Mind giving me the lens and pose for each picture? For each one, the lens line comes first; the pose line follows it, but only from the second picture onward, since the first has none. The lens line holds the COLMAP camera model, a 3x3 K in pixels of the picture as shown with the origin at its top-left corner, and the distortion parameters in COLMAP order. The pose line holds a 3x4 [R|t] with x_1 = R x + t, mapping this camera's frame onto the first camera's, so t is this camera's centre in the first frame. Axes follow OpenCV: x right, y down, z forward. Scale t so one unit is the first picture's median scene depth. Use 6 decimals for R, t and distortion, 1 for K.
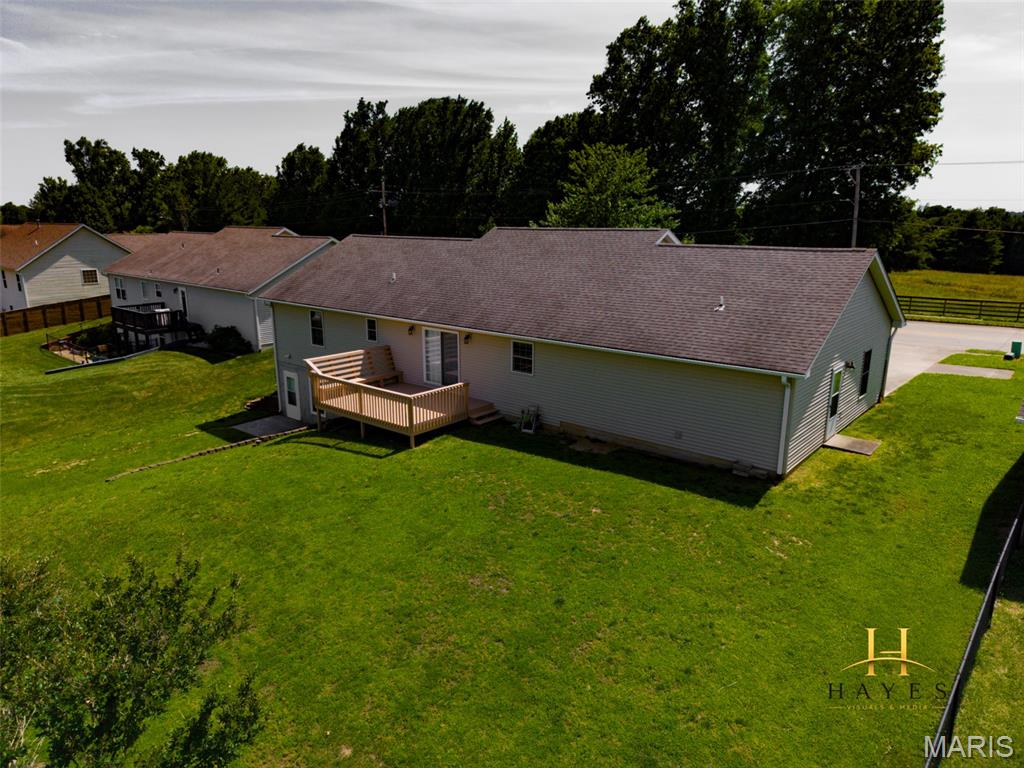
lens RADIAL K [[694.6, 0, 512.0], [0, 694.6, 384.0], [0, 0, 1]] dist [0.005946, -0.006304]
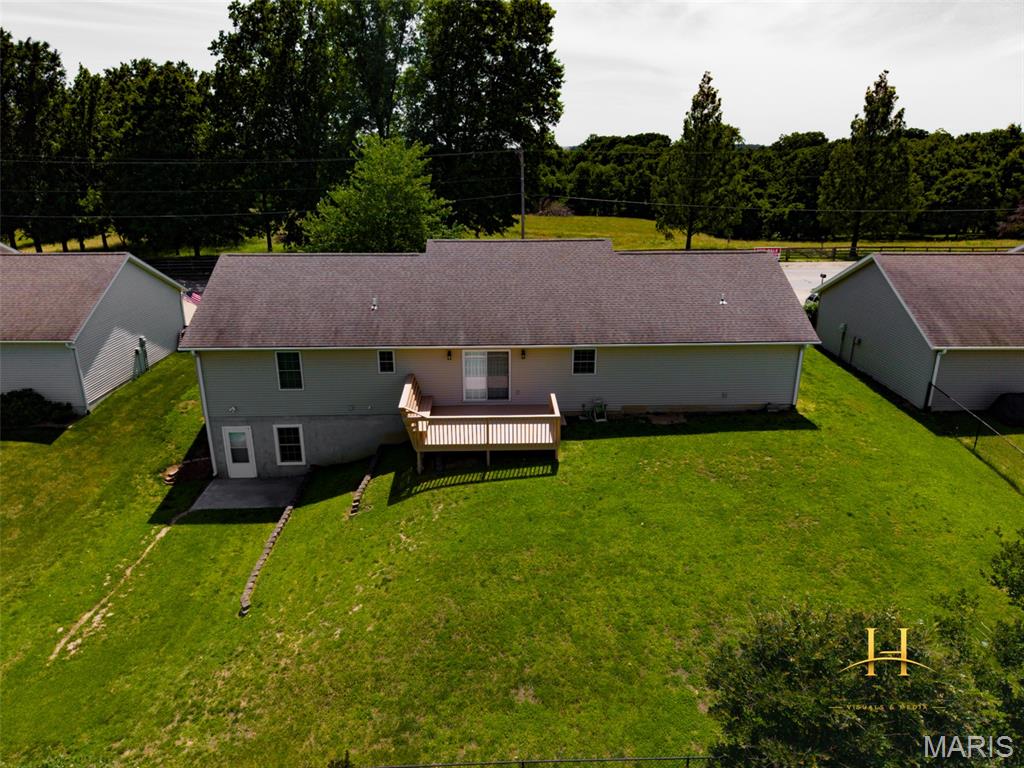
lens RADIAL K [[694.1, 0, 508.8], [0, 694.1, 379.9], [0, 0, 1]] dist [0.005092, -0.002350]
pose [[0.737143, -0.213291, 0.641193, -0.862657], [0.160004, 0.976988, 0.141045, -0.198850], [-0.656521, -0.001377, 0.754307, 0.185394]]
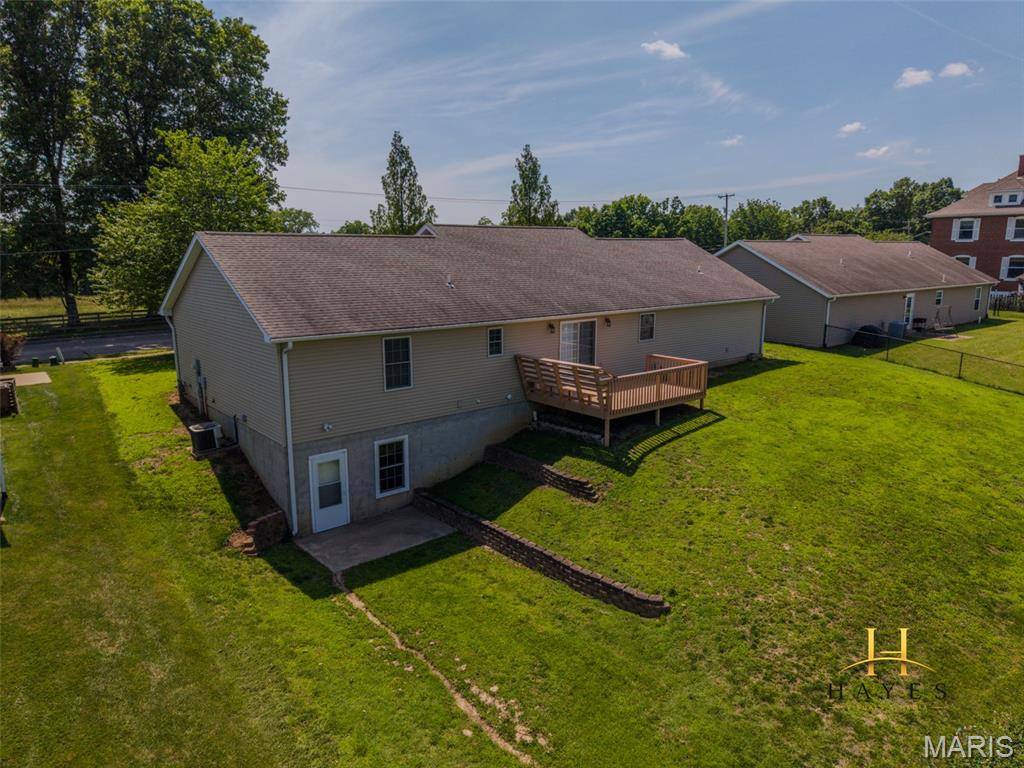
lens RADIAL K [[694.6, 0, 512.0], [0, 694.6, 384.0], [0, 0, 1]] dist [0.005946, -0.006304]
pose [[0.166543, -0.188130, 0.967921, -1.223794], [0.233971, 0.961134, 0.146554, -0.176925], [-0.957873, 0.202058, 0.204088, 1.007682]]
